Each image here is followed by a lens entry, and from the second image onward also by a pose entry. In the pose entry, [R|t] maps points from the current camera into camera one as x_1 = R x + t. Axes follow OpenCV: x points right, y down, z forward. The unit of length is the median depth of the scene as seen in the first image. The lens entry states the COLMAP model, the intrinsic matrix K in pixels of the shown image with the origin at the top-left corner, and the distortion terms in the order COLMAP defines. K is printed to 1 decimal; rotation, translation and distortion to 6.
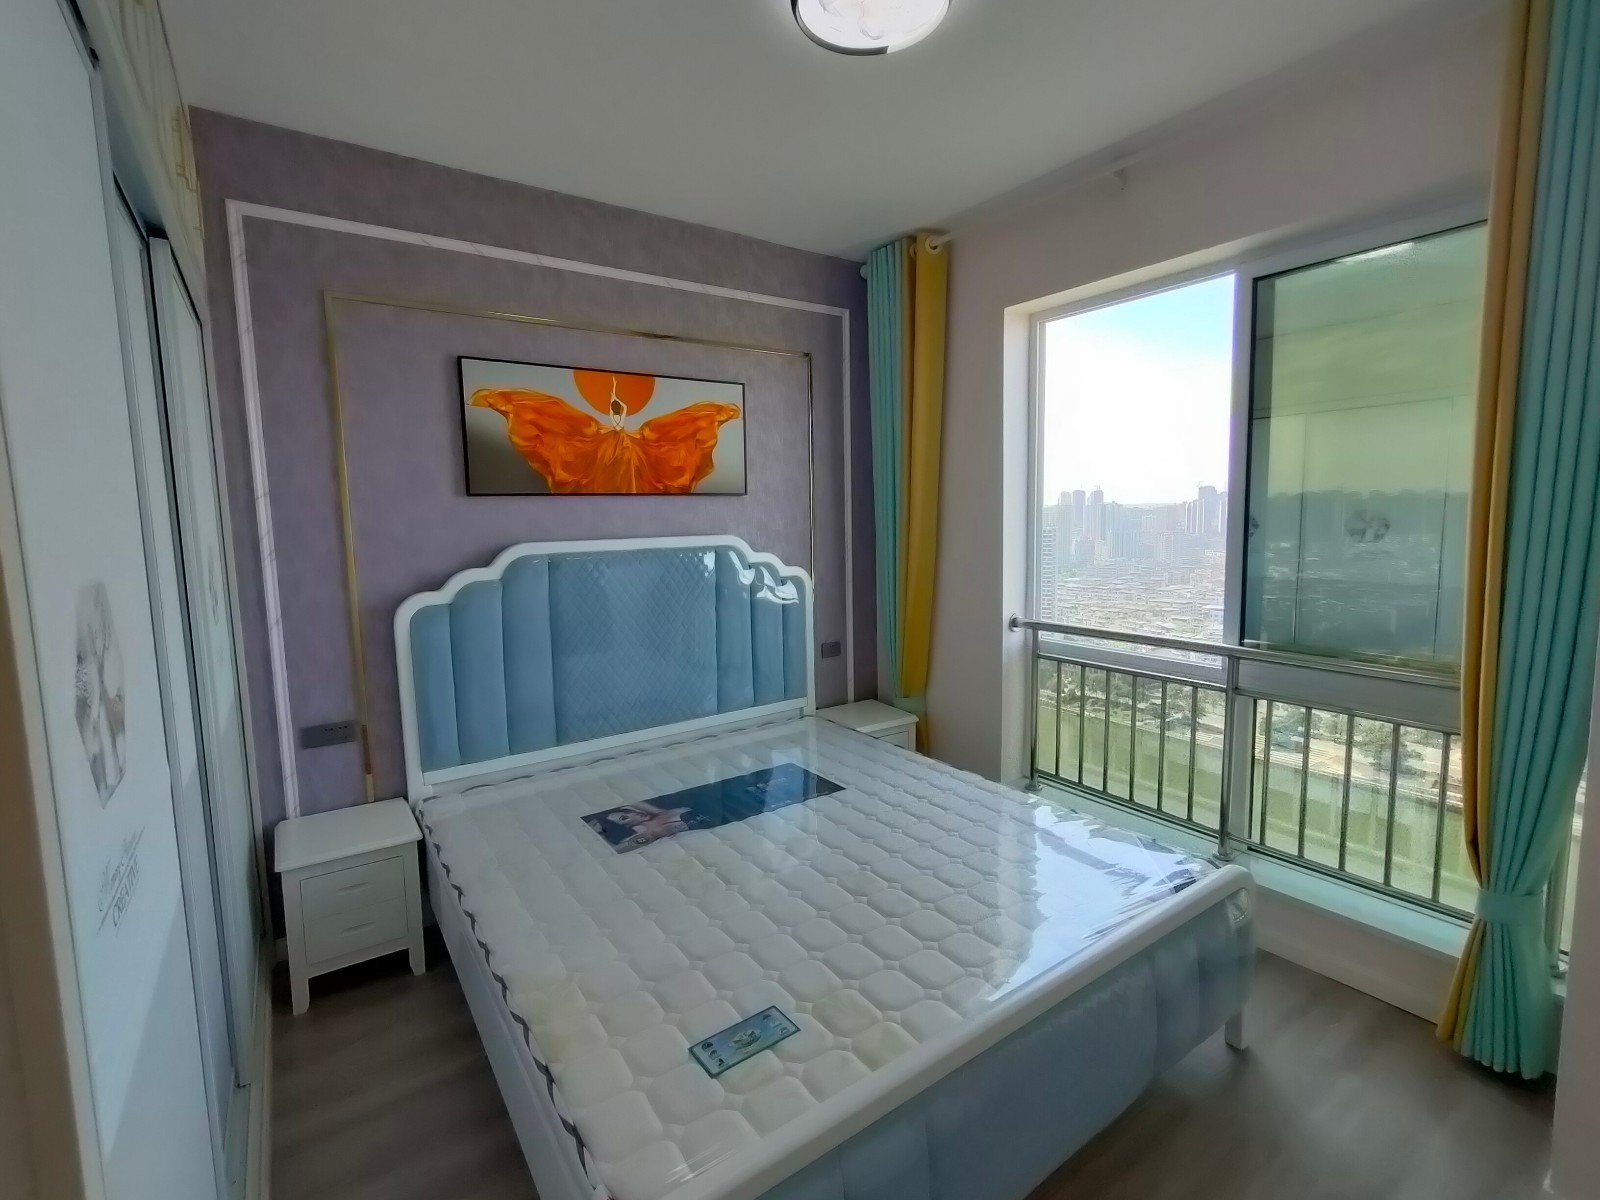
lens RADIAL K [[733.7, 0, 805.5], [0, 733.7, 593.5], [0, 0, 1]] dist [-0.010138, -0.000020]
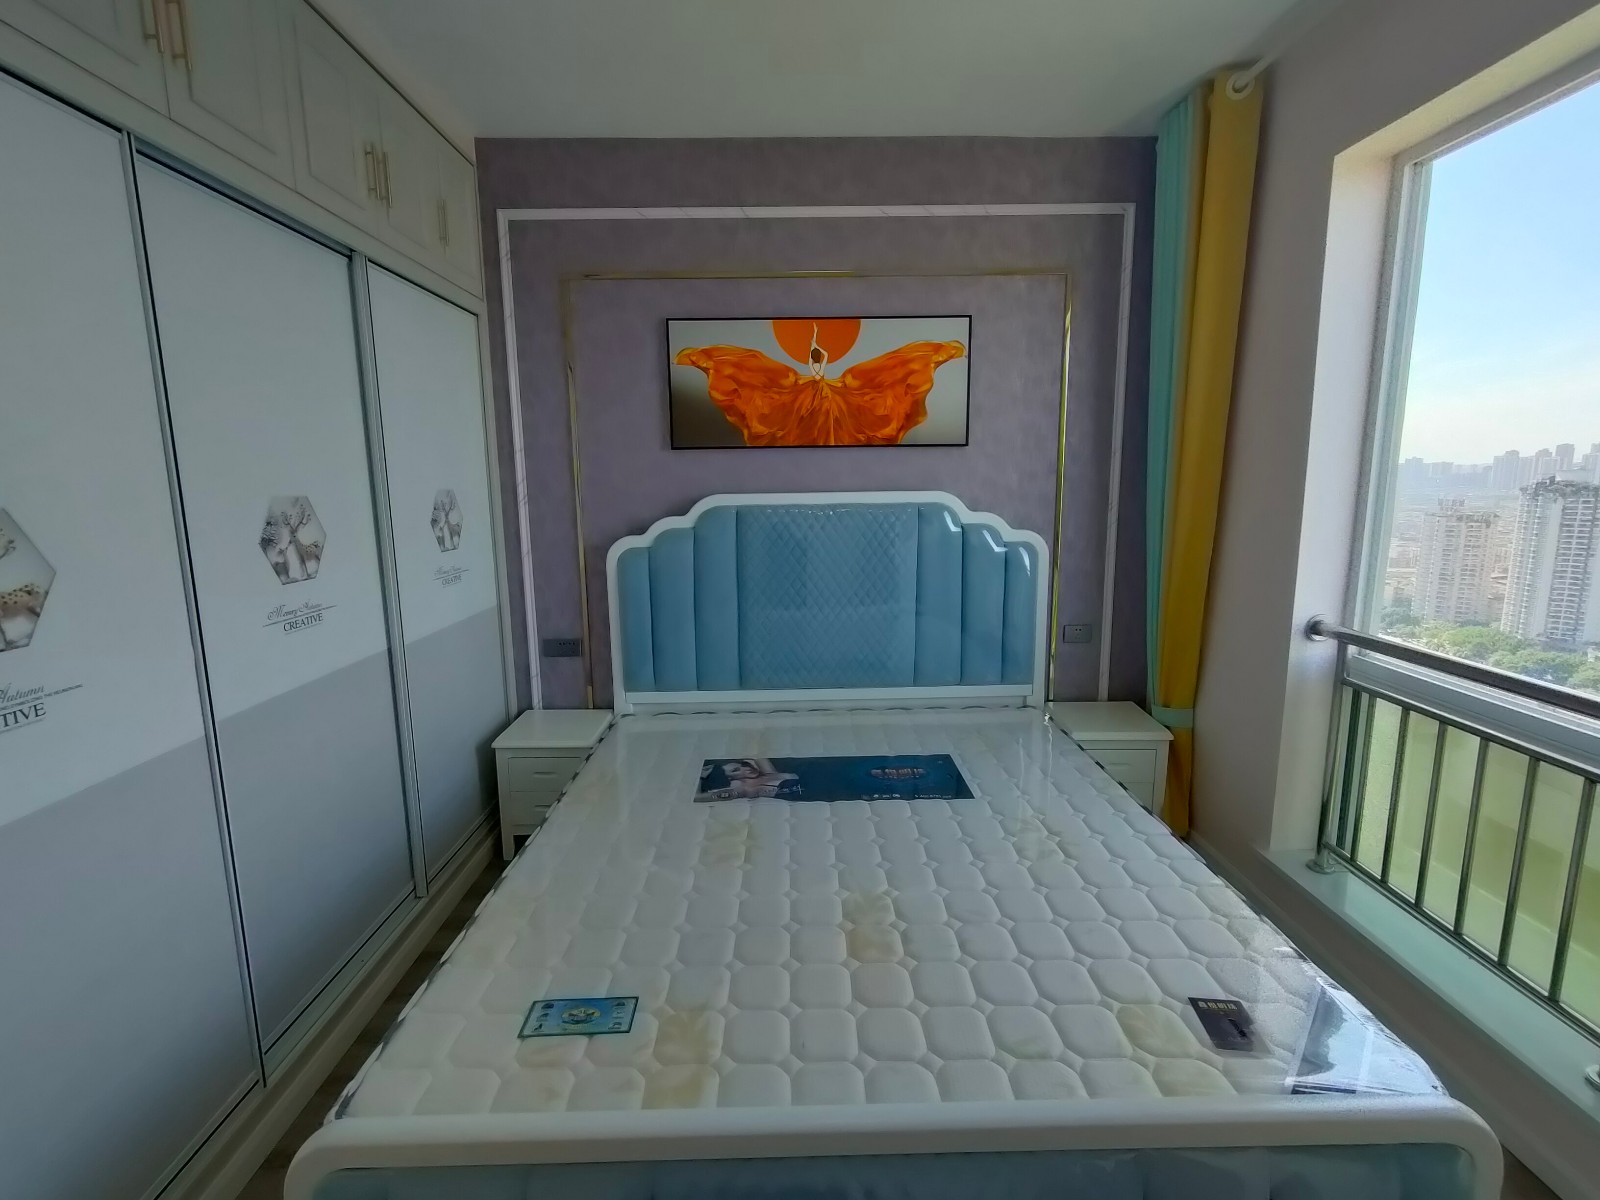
lens RADIAL K [[733.7, 0, 801.7], [0, 733.7, 597.7], [0, 0, 1]] dist [-0.010138, -0.000020]
pose [[0.824900, 0.102270, -0.555950, 0.300640], [-0.065550, 0.994169, 0.085622, -0.018522], [0.561465, -0.034187, 0.826794, 0.183419]]
